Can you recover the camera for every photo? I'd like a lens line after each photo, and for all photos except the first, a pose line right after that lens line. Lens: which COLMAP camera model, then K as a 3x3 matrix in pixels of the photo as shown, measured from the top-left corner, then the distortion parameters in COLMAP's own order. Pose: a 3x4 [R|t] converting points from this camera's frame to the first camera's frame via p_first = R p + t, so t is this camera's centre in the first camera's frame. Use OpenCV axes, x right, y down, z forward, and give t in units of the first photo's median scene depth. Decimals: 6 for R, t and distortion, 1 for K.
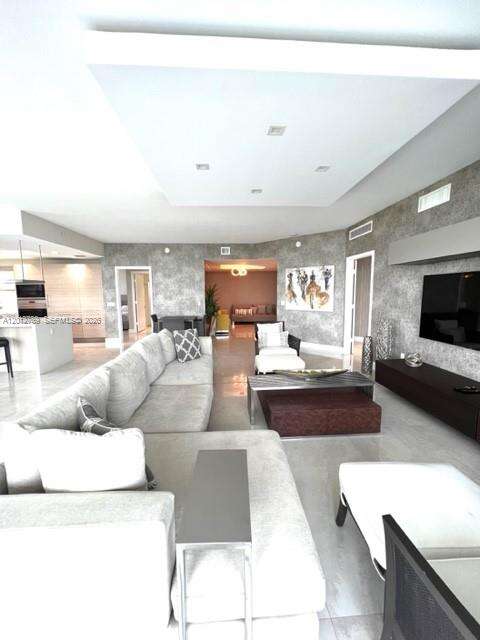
lens RADIAL K [[255.8, 0, 240.1], [0, 255.8, 318.2], [0, 0, 1]] dist [-0.002691, 0.000491]
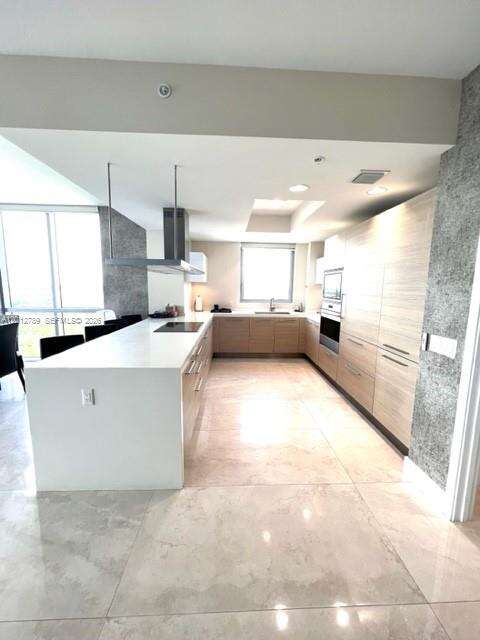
lens RADIAL K [[255.8, 0, 242.4], [0, 255.8, 319.9], [0, 0, 1]] dist [-0.002691, 0.000491]
pose [[-0.015332, 0.143804, -0.989487, -0.288699], [-0.121555, 0.981996, 0.144598, -0.097128], [0.992466, 0.122494, 0.002424, 0.873705]]
